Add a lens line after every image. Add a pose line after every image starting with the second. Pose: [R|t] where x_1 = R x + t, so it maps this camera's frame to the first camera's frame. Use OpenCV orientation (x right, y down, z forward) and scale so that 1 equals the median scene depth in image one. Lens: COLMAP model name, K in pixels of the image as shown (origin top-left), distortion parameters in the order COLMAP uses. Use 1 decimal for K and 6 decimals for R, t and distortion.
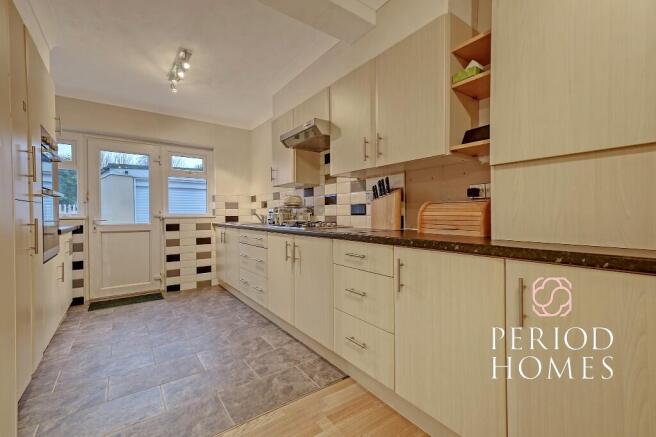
lens RADIAL K [[286.4, 0, 326.8], [0, 286.4, 218.3], [0, 0, 1]] dist [0.020640, 0.000576]
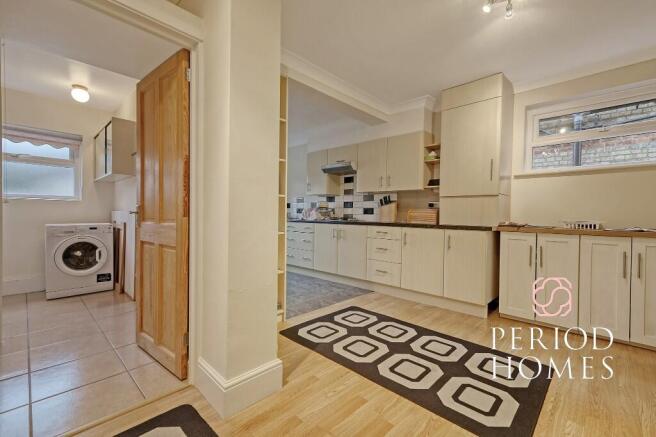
lens RADIAL K [[286.4, 0, 327.8], [0, 286.4, 220.0], [0, 0, 1]] dist [0.020640, 0.000576]
pose [[0.982634, 0.016697, 0.184803, -0.489792], [-0.017862, 0.999830, 0.004643, 0.021430], [-0.184694, -0.007863, 0.982765, -0.743244]]
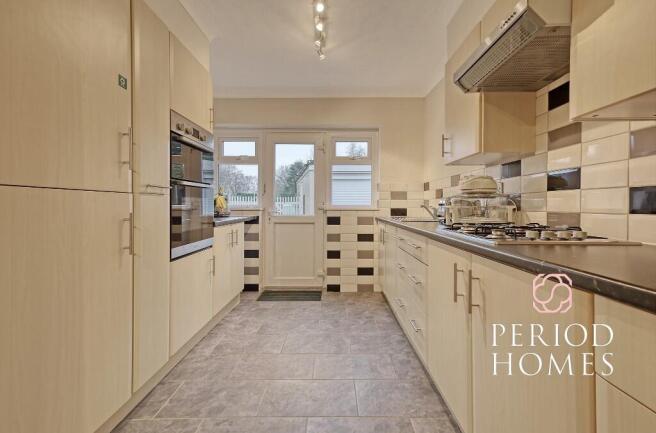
lens RADIAL K [[286.4, 0, 334.0], [0, 286.4, 206.9], [0, 0, 1]] dist [0.020640, 0.000576]
pose [[0.813459, 0.009447, -0.581546, -0.019435], [-0.013714, 0.999902, -0.002940, -0.014365], [0.581461, 0.010367, 0.813508, 0.440297]]
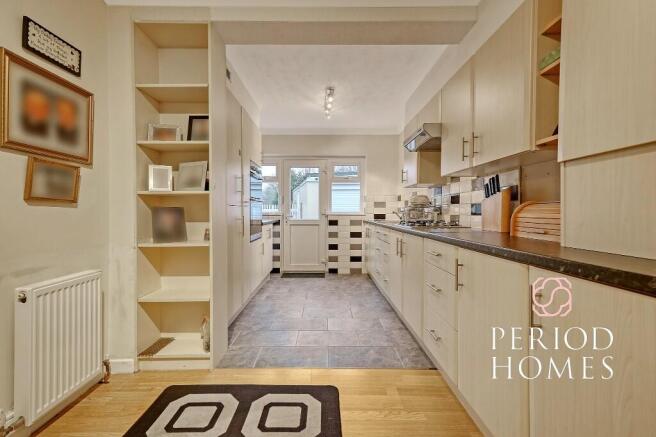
lens RADIAL K [[286.4, 0, 321.8], [0, 286.4, 216.6], [0, 0, 1]] dist [0.020640, 0.000576]
pose [[0.809731, 0.014206, -0.586629, 0.263931], [-0.011851, 0.999899, 0.007855, -0.008152], [0.586682, 0.000592, 0.809817, -0.076309]]
